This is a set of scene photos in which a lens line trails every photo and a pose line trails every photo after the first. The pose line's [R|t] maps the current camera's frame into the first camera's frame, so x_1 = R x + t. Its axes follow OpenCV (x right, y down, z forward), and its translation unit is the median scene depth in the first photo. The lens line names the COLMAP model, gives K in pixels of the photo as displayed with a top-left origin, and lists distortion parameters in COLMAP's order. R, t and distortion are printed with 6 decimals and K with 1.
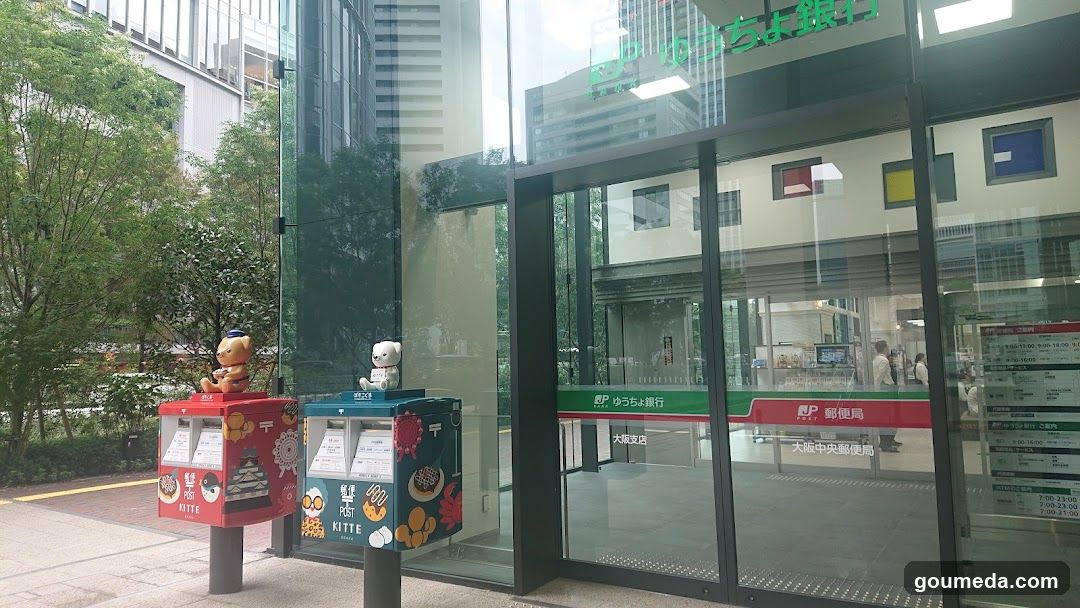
lens RADIAL K [[778.8, 0, 539.5], [0, 778.8, 303.1], [0, 0, 1]] dist [0.025440, 0.001588]
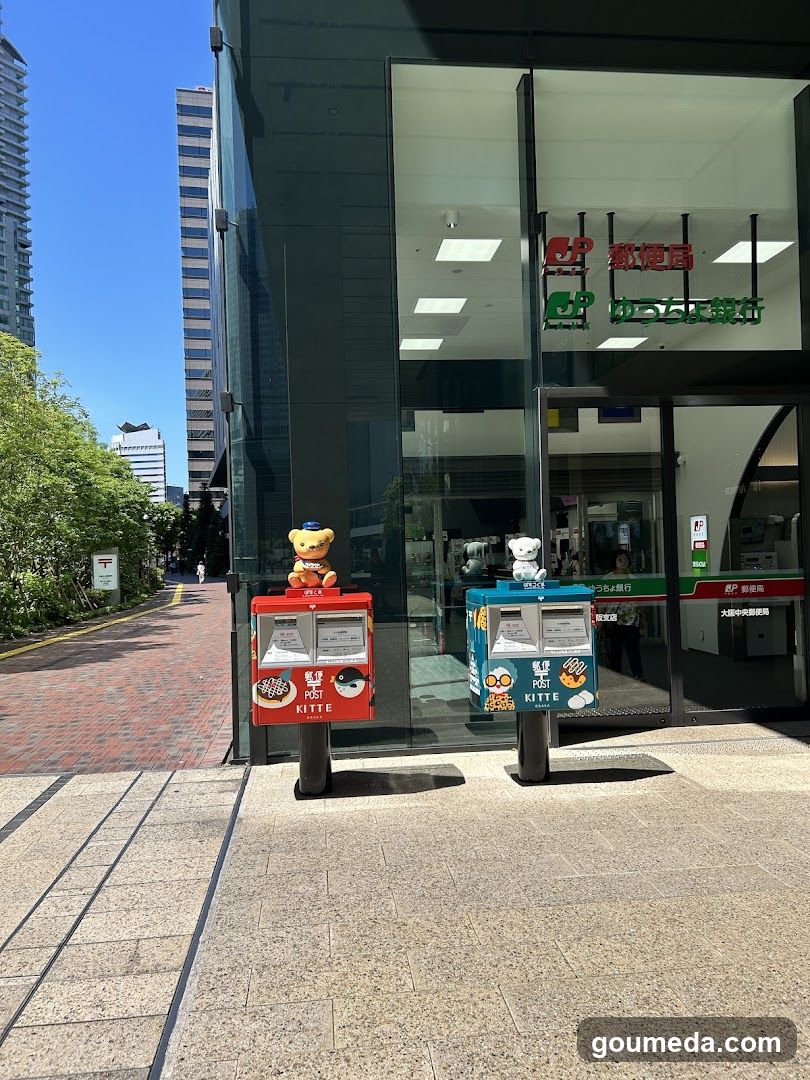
lens RADIAL K [[758.4, 0, 398.5], [0, 758.4, 538.1], [0, 0, 1]] dist [0.067739, -0.049253]
pose [[0.774101, 0.015354, 0.632876, -1.116373], [-0.045507, 0.998469, 0.031438, 0.022841], [-0.631425, -0.053136, 0.773614, 0.259796]]
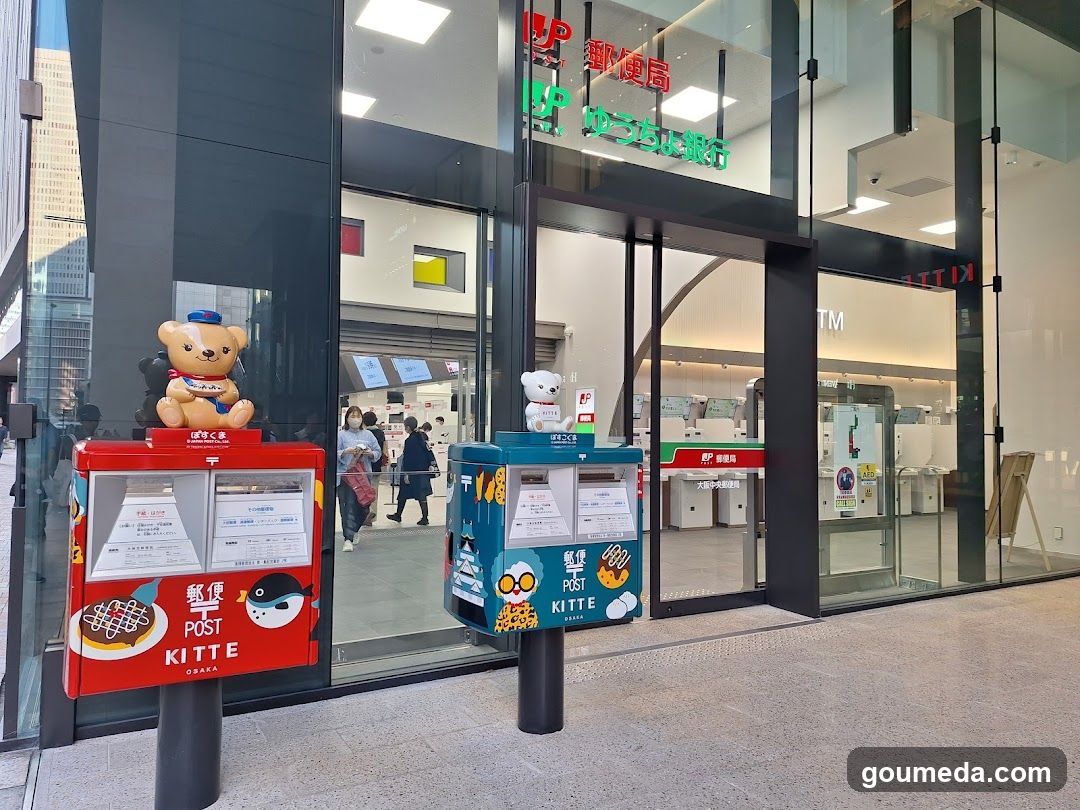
lens RADIAL K [[758.4, 0, 546.5], [0, 758.4, 404.1], [0, 0, 1]] dist [0.067739, -0.049253]
pose [[0.435889, 0.062469, 0.897830, -0.938376], [-0.103457, 0.994453, -0.018964, 0.102284], [-0.894034, -0.084621, 0.439934, 0.691317]]
